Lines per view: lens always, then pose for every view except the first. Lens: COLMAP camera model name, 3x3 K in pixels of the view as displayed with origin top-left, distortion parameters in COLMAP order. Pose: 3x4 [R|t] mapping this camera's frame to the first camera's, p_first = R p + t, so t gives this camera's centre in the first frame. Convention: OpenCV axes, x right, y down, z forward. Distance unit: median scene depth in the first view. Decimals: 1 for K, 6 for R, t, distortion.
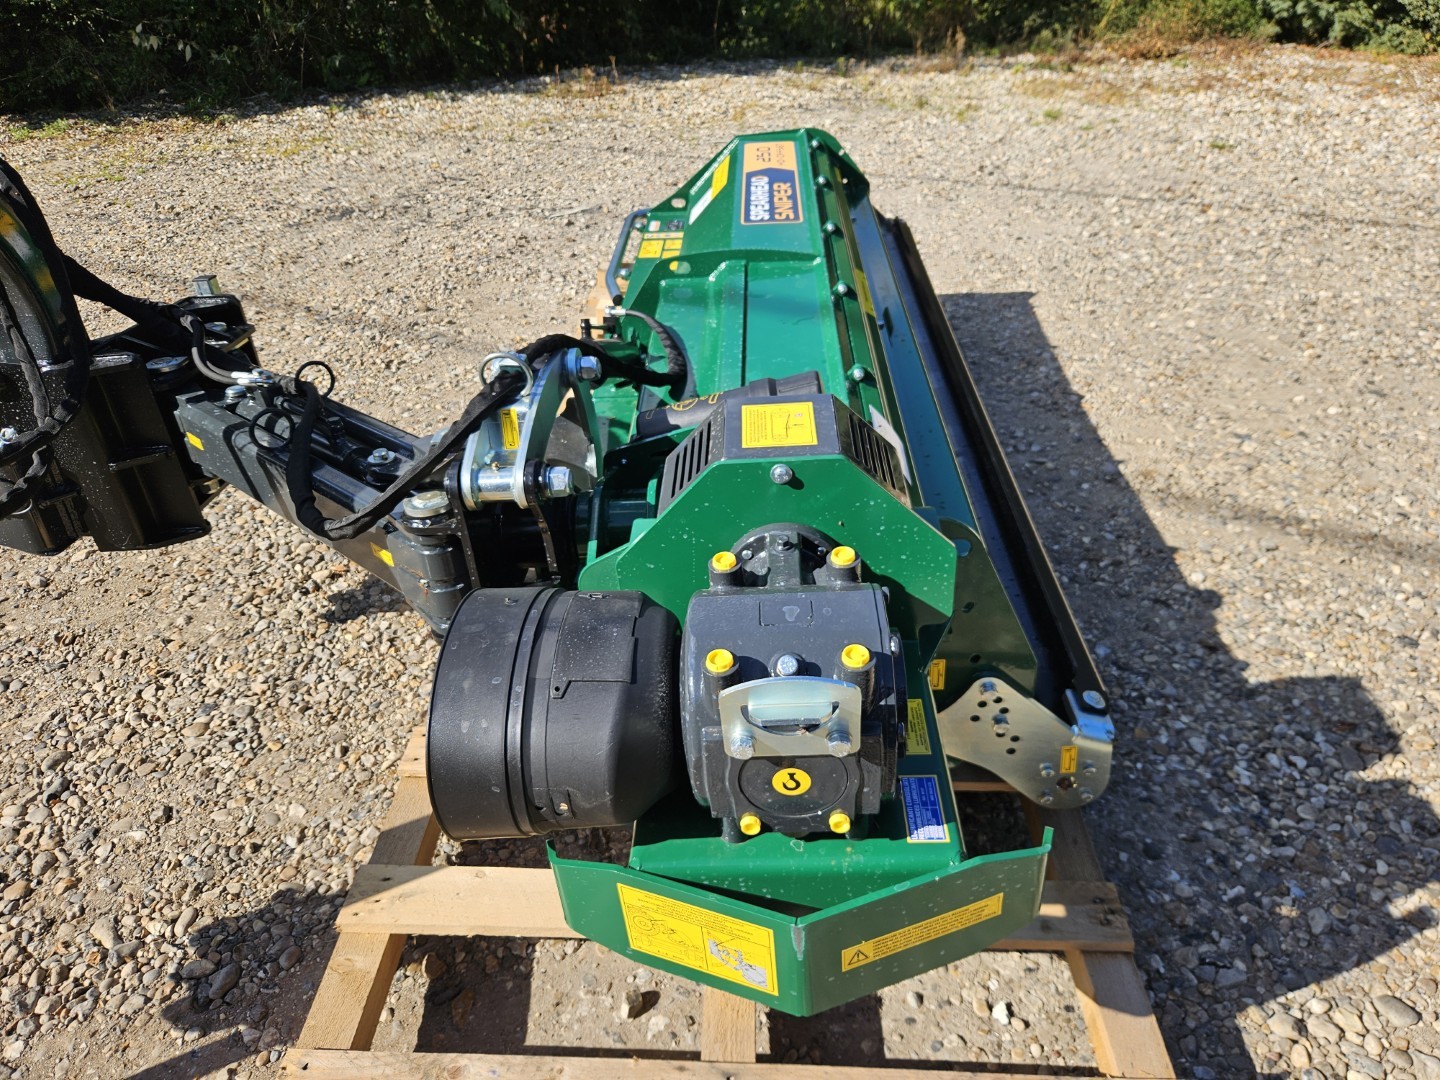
lens RADIAL K [[962.0, 0, 727.0], [0, 962.0, 534.4], [0, 0, 1]] dist [0.045016, -0.036623]
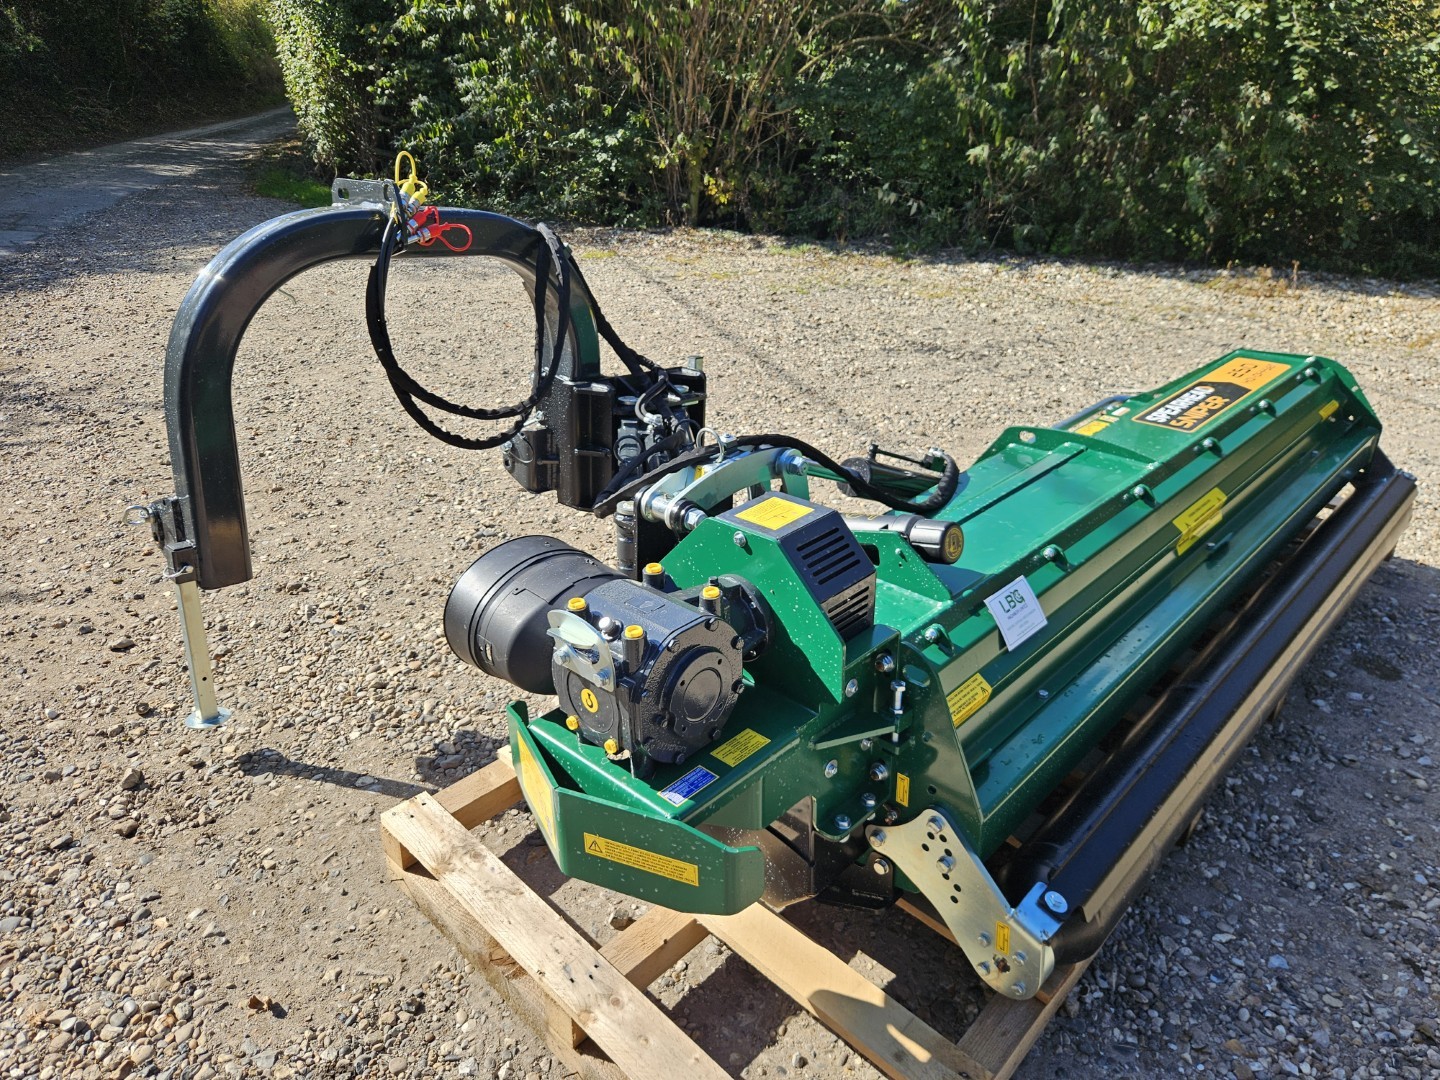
lens RADIAL K [[962.0, 0, 711.5], [0, 962.0, 536.3], [0, 0, 1]] dist [0.045016, -0.036623]
pose [[0.738492, 0.320712, -0.593105, 0.528127], [-0.402367, 0.915459, -0.005980, -0.025728], [0.541045, 0.243062, 0.805103, -0.094898]]
